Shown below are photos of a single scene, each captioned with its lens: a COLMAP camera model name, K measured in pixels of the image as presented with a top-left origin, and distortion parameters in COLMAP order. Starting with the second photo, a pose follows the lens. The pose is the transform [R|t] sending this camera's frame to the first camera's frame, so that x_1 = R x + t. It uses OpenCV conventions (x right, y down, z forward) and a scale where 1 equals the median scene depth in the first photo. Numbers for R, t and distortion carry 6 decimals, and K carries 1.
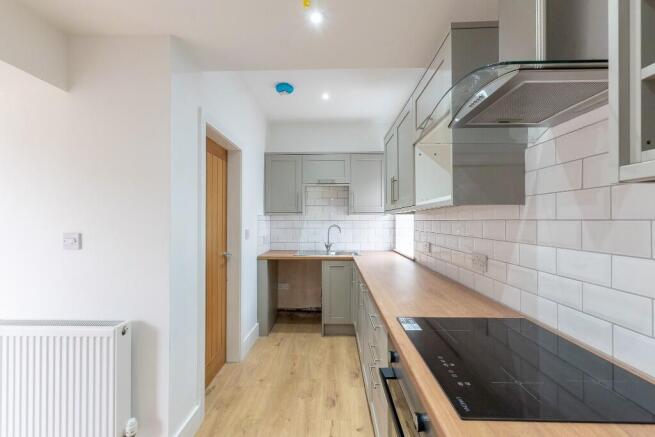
lens RADIAL K [[279.9, 0, 327.5], [0, 279.9, 218.5], [0, 0, 1]] dist [0.000998, 0.000235]
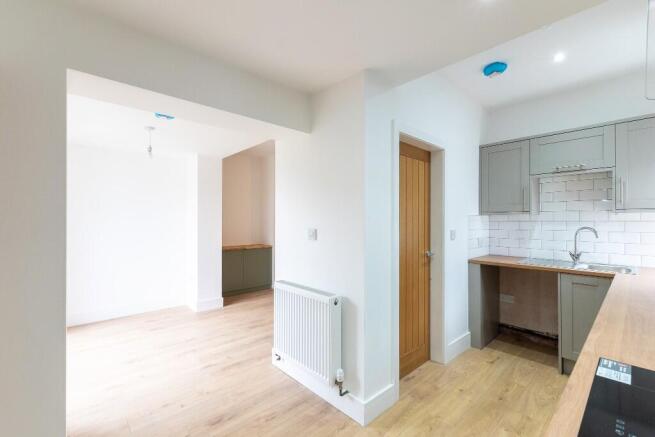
lens RADIAL K [[288.2, 0, 327.5], [0, 288.2, 218.5], [0, 0, 1]] dist [0.001831, 0.000271]
pose [[0.696333, -0.004615, -0.717704, 0.130706], [0.003007, 0.999989, -0.003513, 0.001951], [0.717712, 0.000288, 0.696340, 0.001747]]
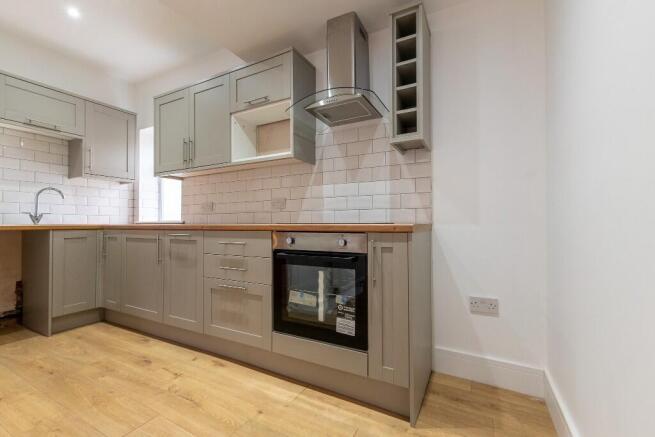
lens RADIAL K [[279.9, 0, 327.5], [0, 279.9, 218.5], [0, 0, 1]] dist [0.000998, 0.000235]
pose [[0.448560, 0.009834, 0.893699, -0.419268], [-0.002944, 0.999950, -0.009526, 0.147995], [-0.893748, 0.001642, 0.448566, 0.038192]]
